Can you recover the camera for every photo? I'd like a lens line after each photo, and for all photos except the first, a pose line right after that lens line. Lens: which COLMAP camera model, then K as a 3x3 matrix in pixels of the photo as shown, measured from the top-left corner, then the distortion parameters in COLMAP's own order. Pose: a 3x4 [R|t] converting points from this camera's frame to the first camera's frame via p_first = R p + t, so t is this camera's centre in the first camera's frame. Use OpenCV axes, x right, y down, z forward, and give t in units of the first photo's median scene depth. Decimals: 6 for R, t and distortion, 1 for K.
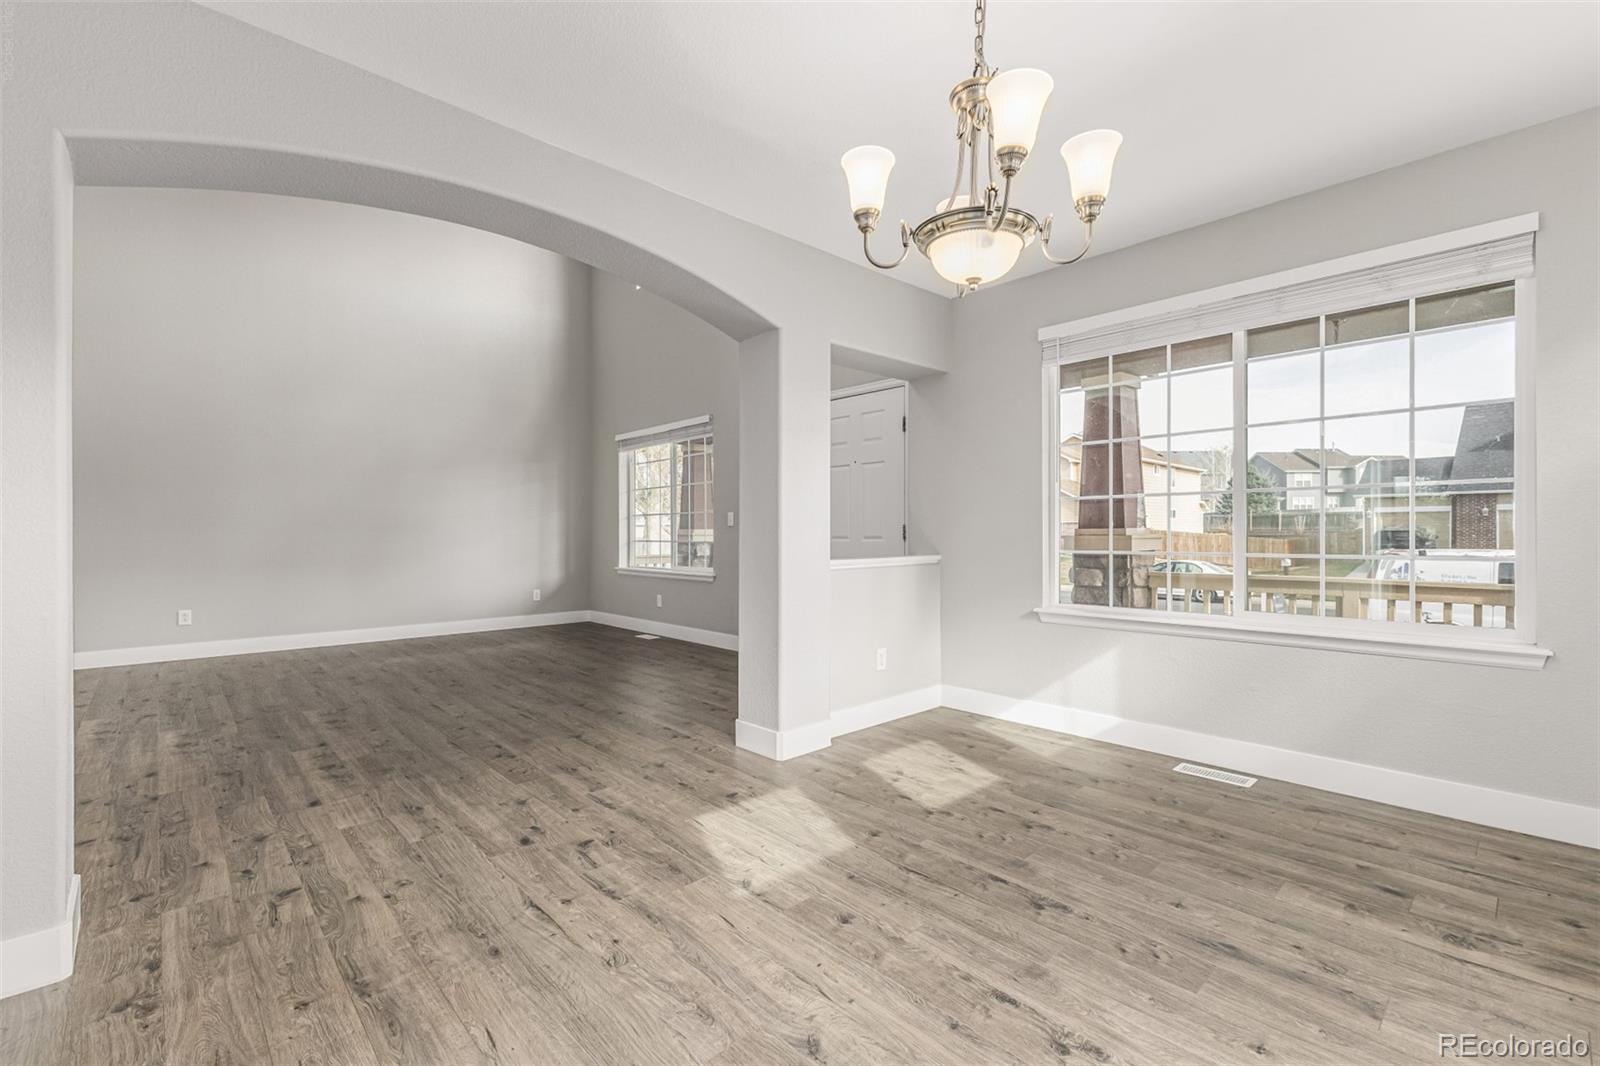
lens RADIAL K [[689.2, 0, 802.2], [0, 689.2, 539.2], [0, 0, 1]] dist [0.009391, -0.001392]
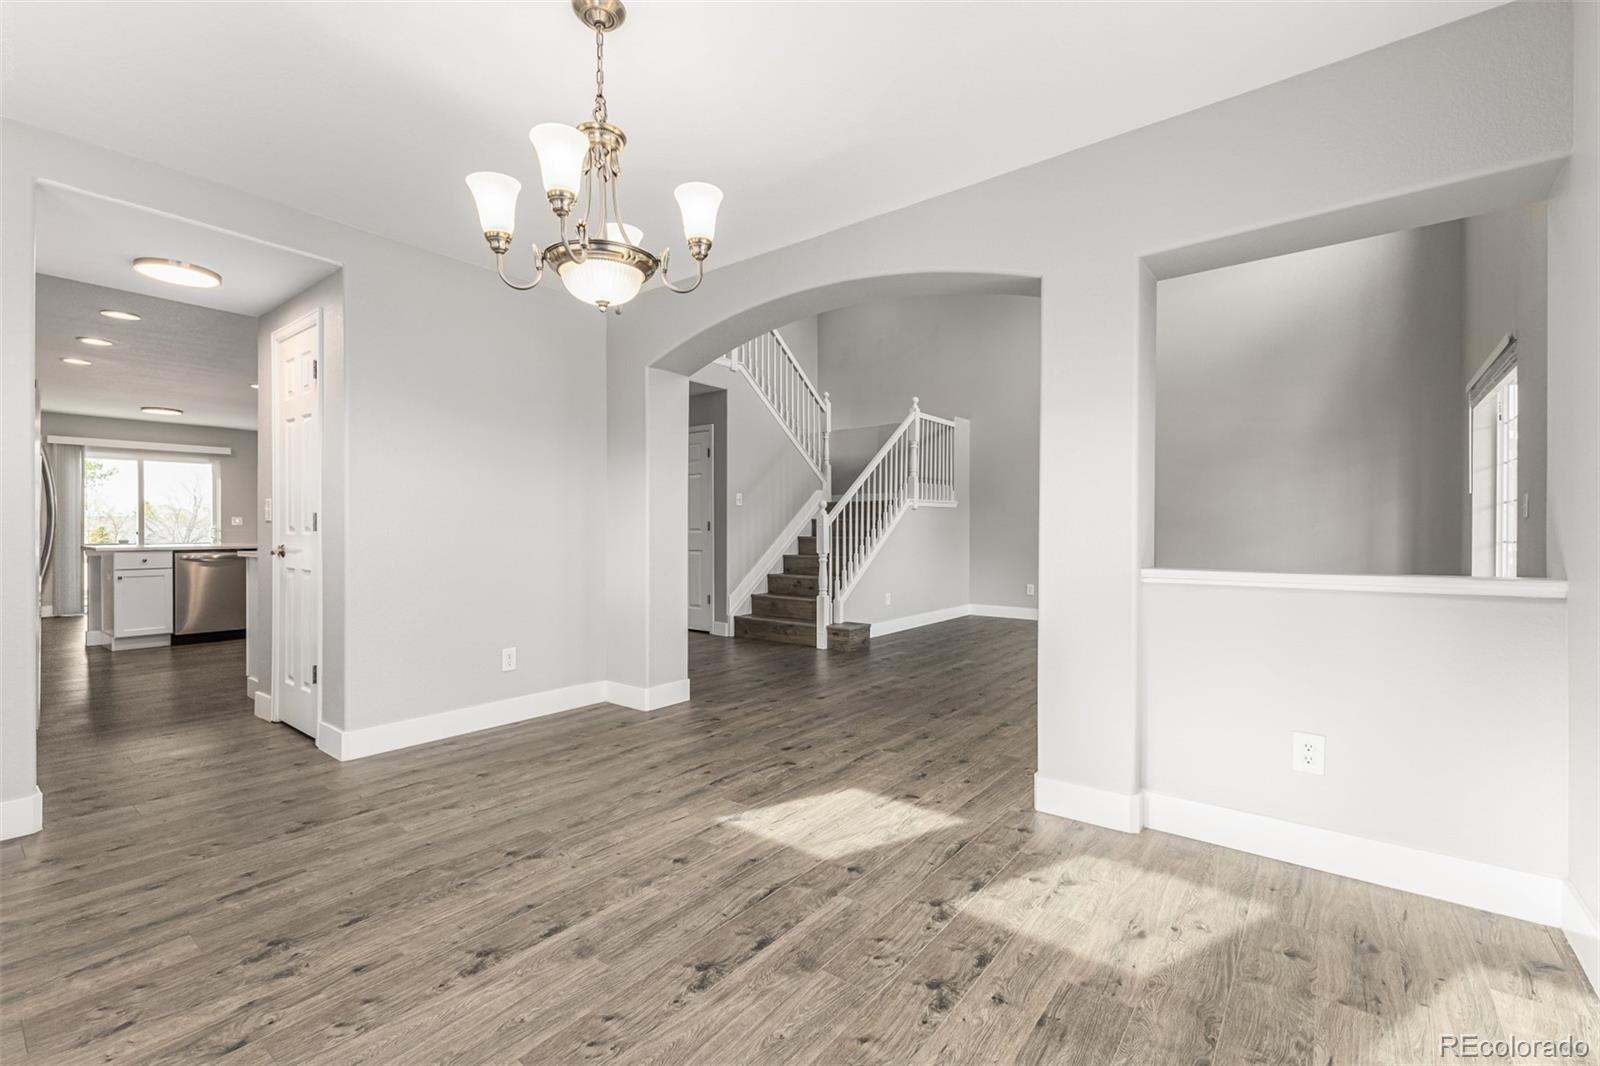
lens RADIAL K [[689.2, 0, 802.5], [0, 689.2, 531.7], [0, 0, 1]] dist [0.009391, -0.001392]
pose [[0.149909, 0.004625, -0.988689, 0.914115], [-0.007072, 0.999968, 0.003605, -0.009383], [0.988675, 0.006452, 0.149937, 0.751467]]
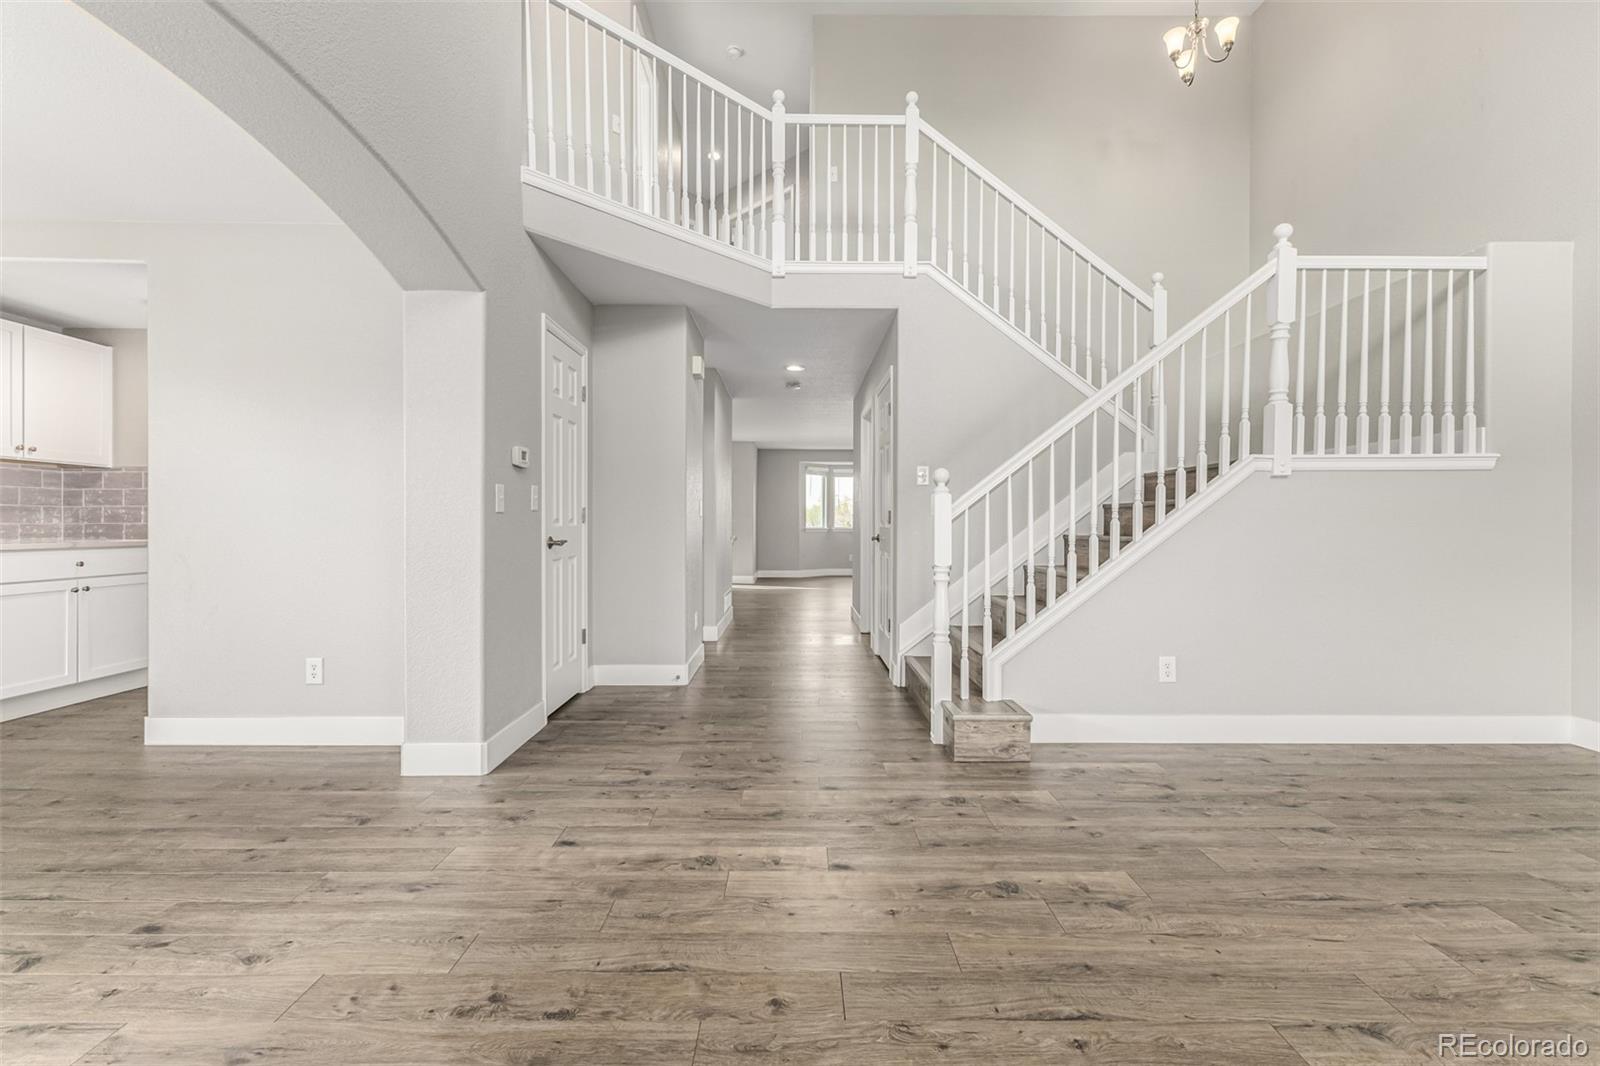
lens RADIAL K [[689.2, 0, 797.2], [0, 689.2, 521.7], [0, 0, 1]] dist [0.009391, -0.001392]
pose [[-0.683699, -0.006053, -0.729739, -0.301327], [-0.007149, 0.999973, -0.001596, -0.004819], [0.729729, 0.004126, -0.683724, 1.857397]]
